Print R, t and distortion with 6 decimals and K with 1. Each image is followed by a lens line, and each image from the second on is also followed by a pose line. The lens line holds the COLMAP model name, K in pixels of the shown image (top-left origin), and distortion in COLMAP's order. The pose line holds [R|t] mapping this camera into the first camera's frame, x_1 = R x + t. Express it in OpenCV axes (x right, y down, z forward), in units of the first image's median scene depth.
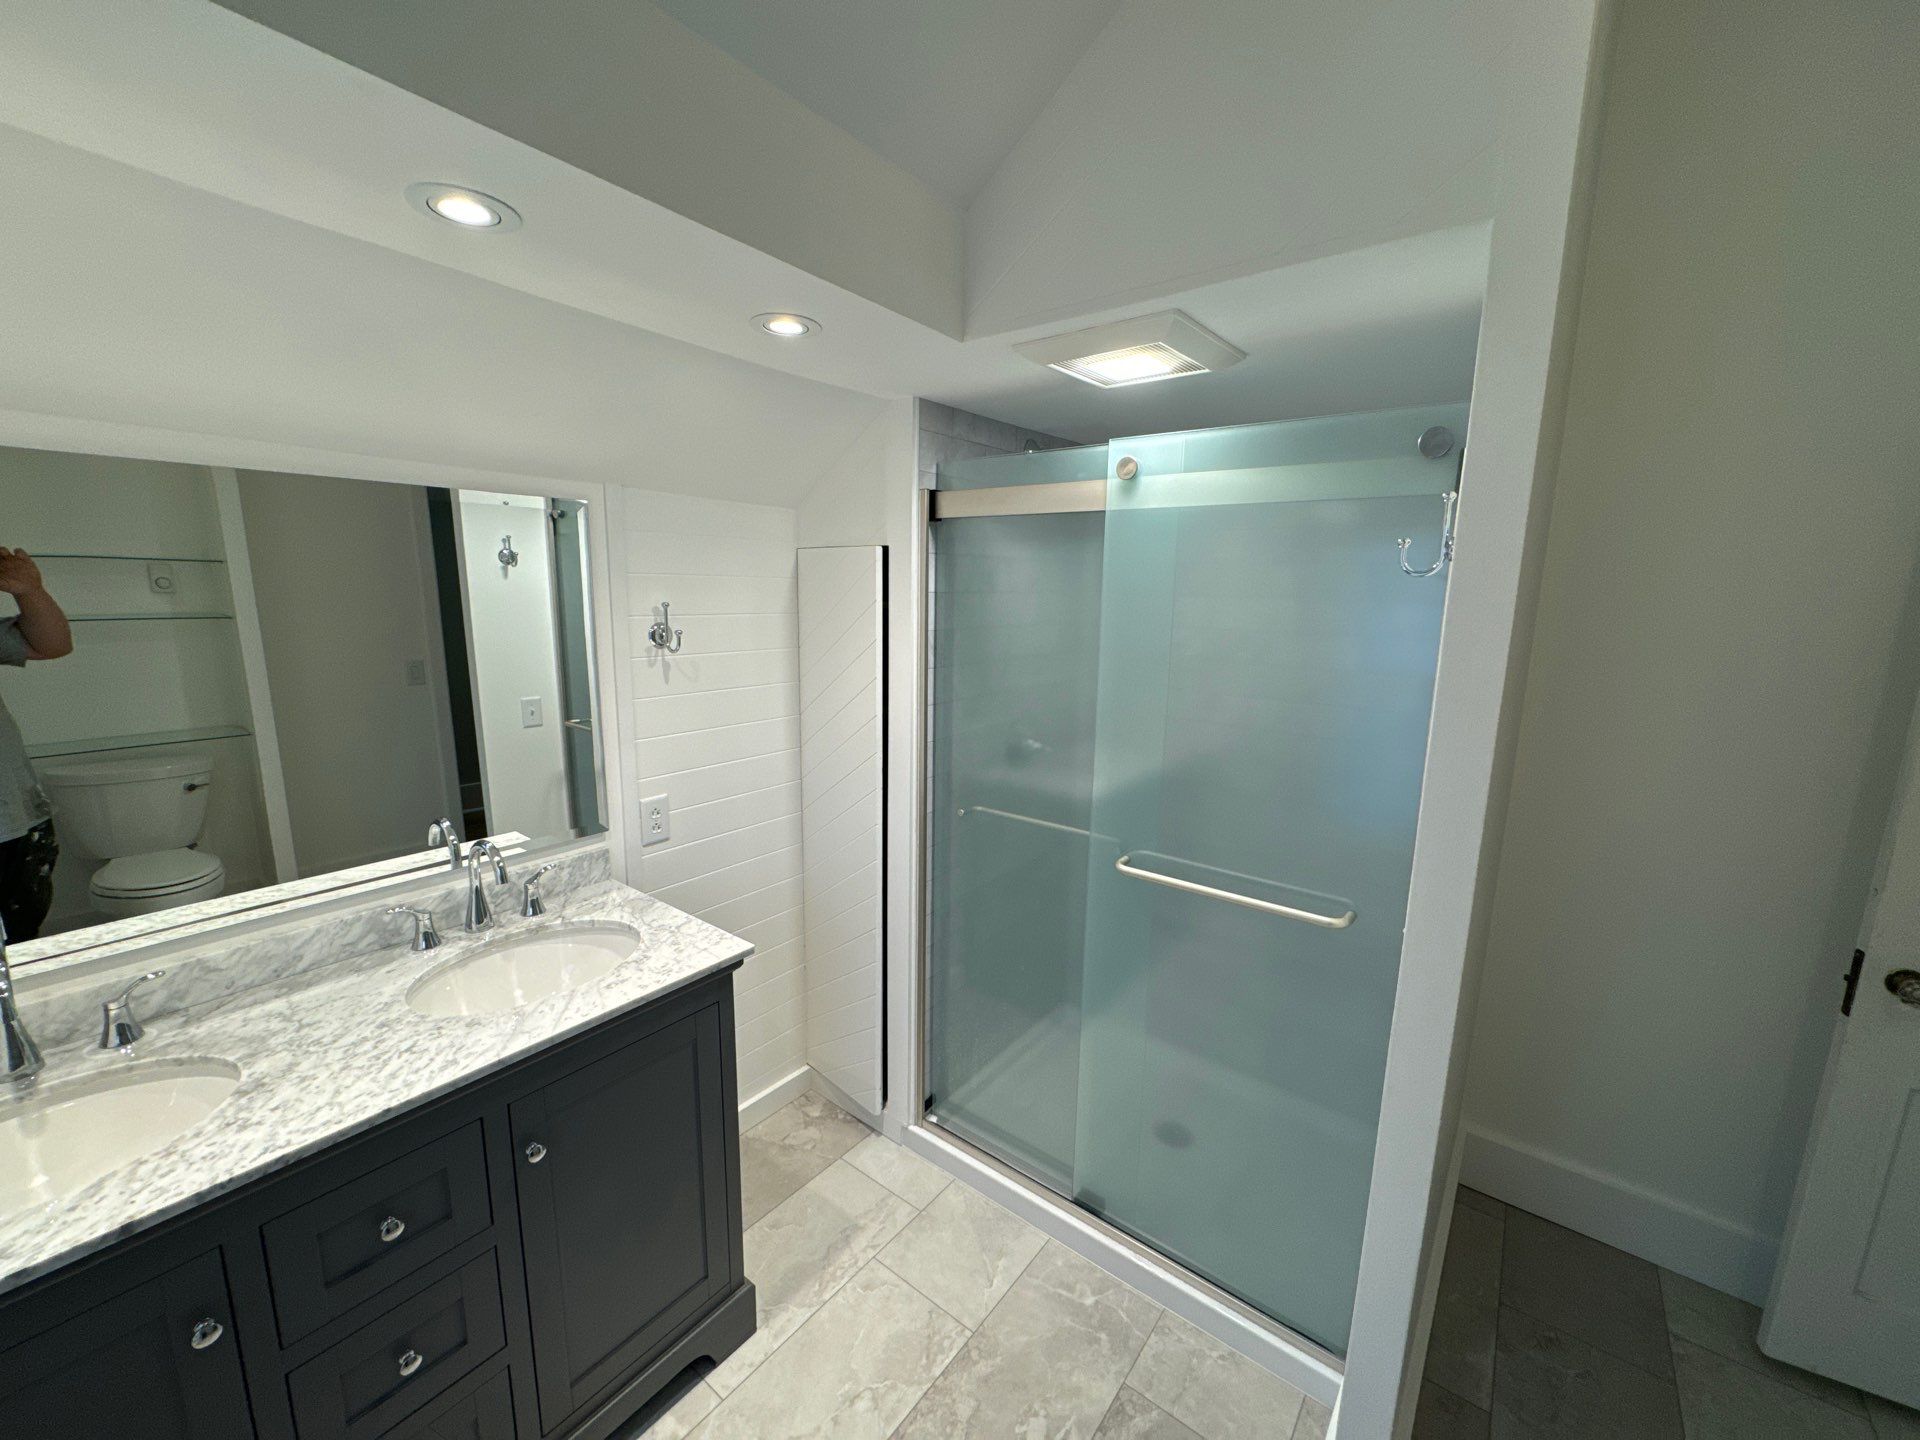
lens RADIAL K [[765.6, 0, 960.0], [0, 765.6, 720.0], [0, 0, 1]] dist [-0.001258, -0.000543]
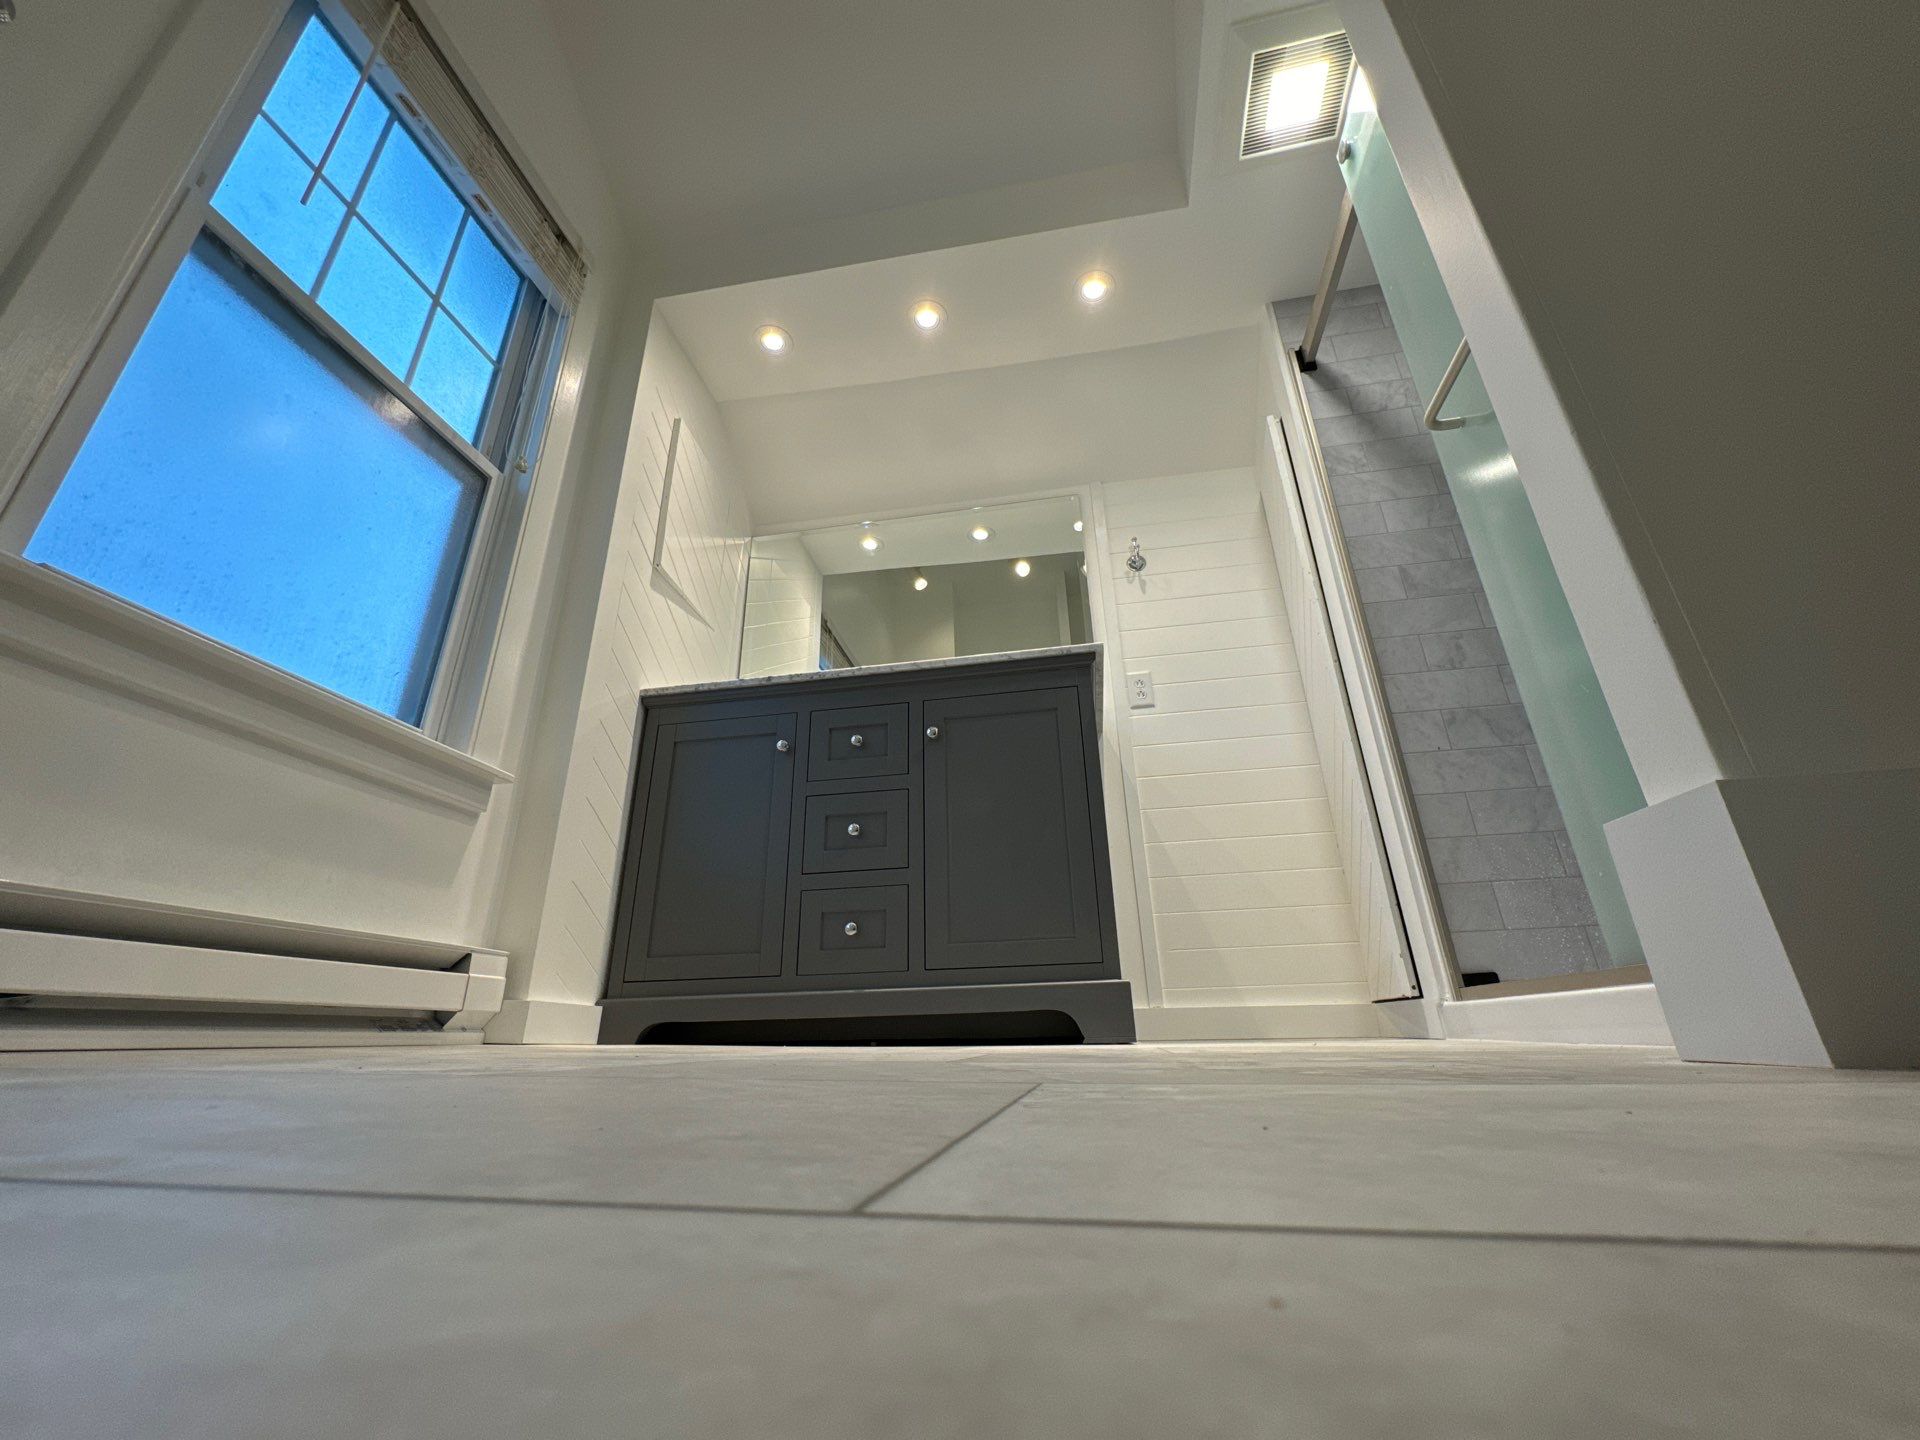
lens RADIAL K [[757.9, 0, 960.0], [0, 757.9, 720.0], [0, 0, 1]] dist [-0.001691, -0.000526]
pose [[0.468381, -0.364049, -0.805039, 0.597742], [-0.126794, 0.874038, -0.469021, 1.080253], [0.874381, 0.321754, 0.363223, 0.432793]]
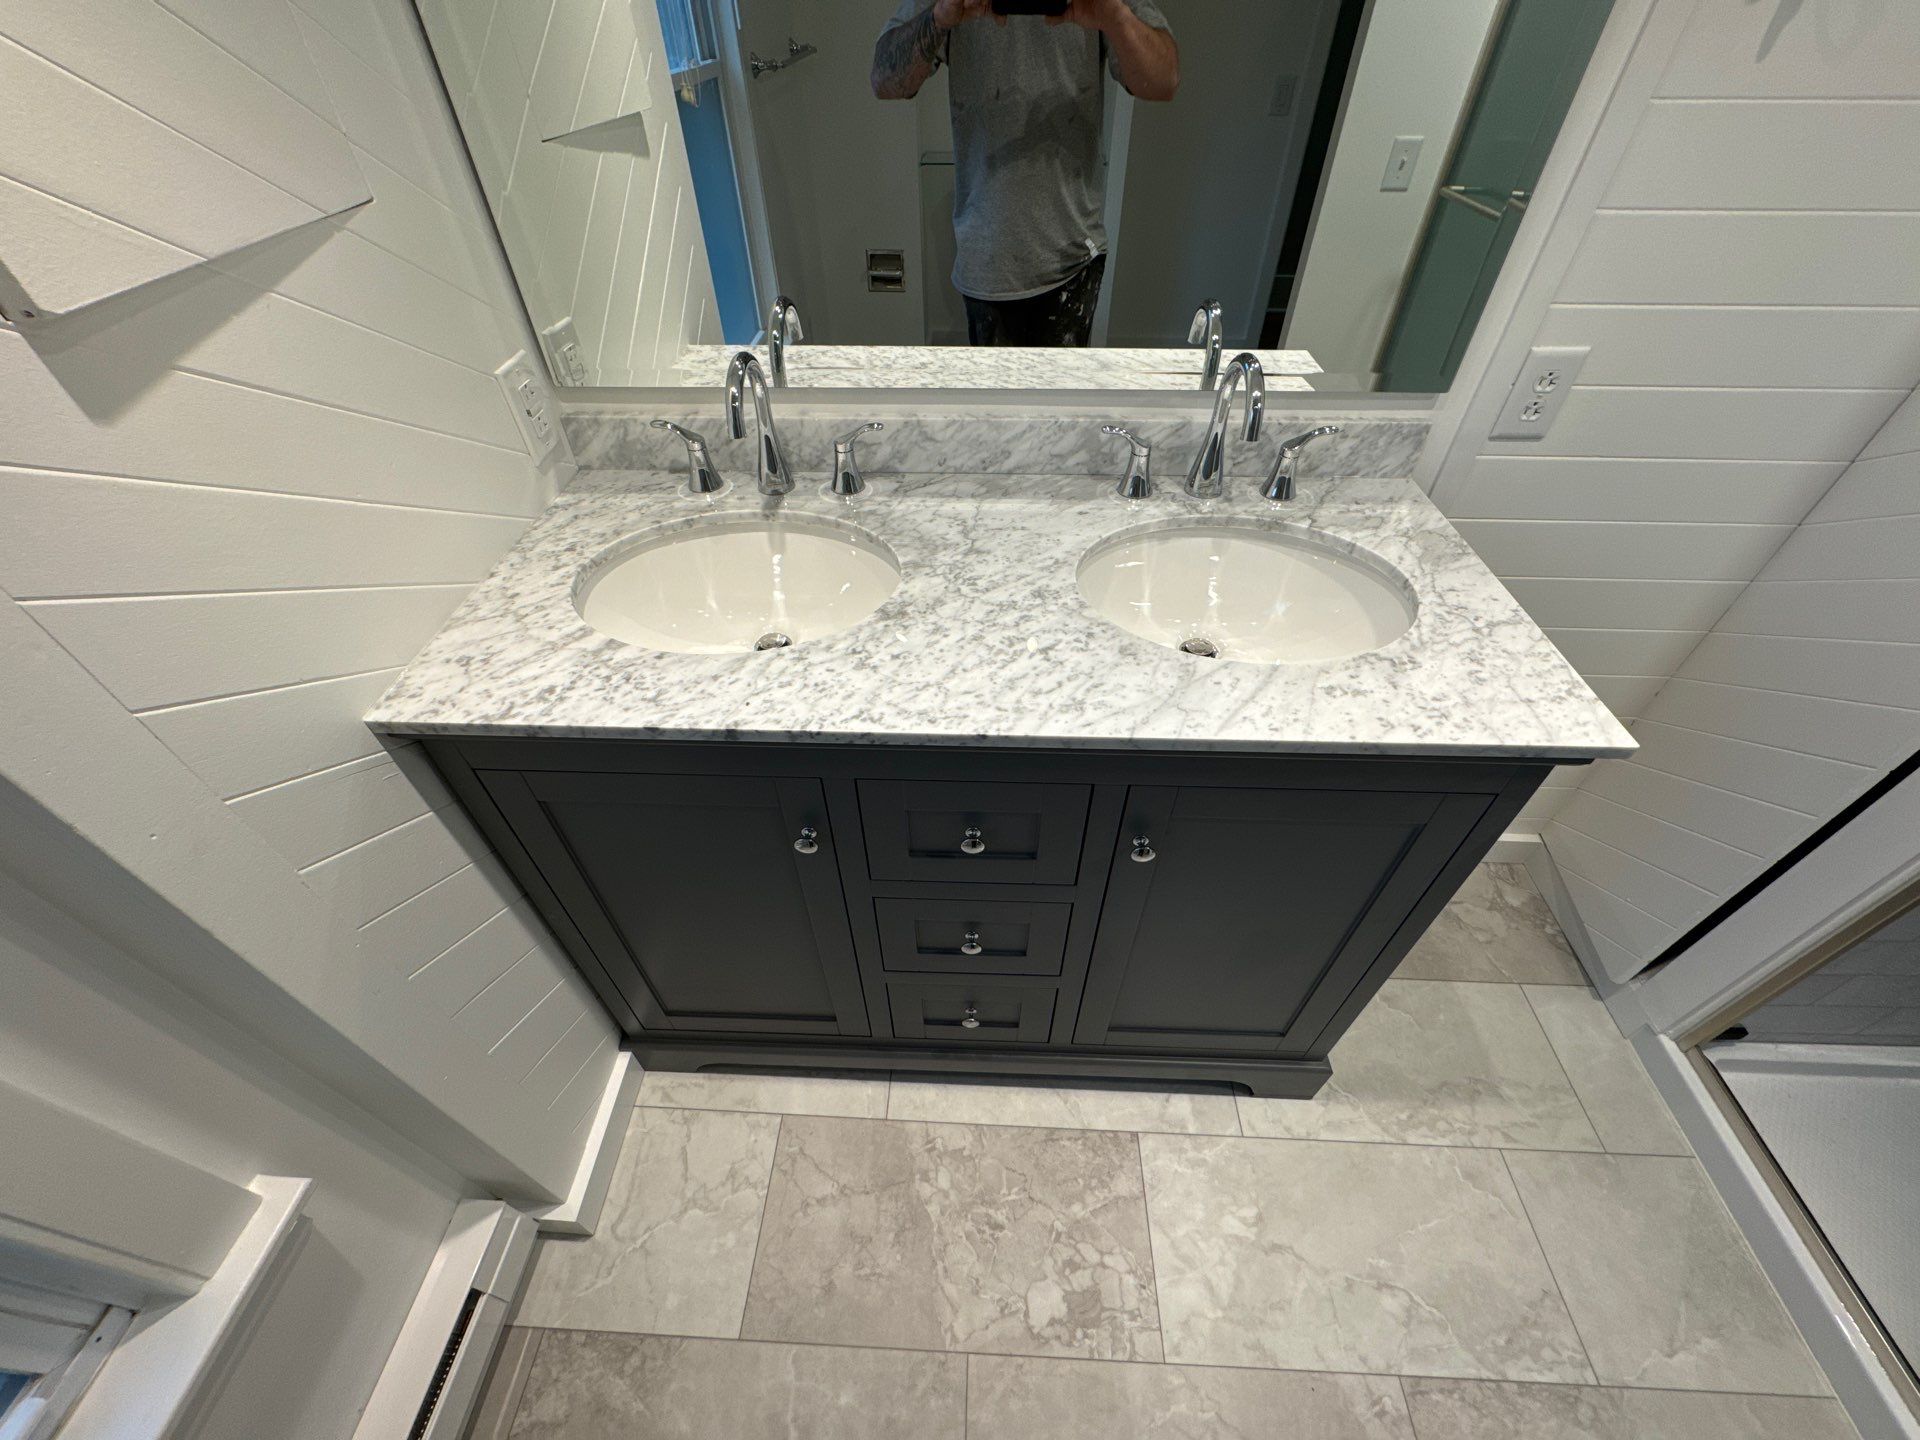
lens RADIAL K [[757.9, 0, 960.0], [0, 757.9, 720.0], [0, 0, 1]] dist [-0.001691, -0.000526]
pose [[0.579329, 0.550042, -0.601524, -0.259908], [-0.127625, 0.790092, 0.599555, 0.061162], [0.805040, -0.270571, 0.527922, 0.460317]]
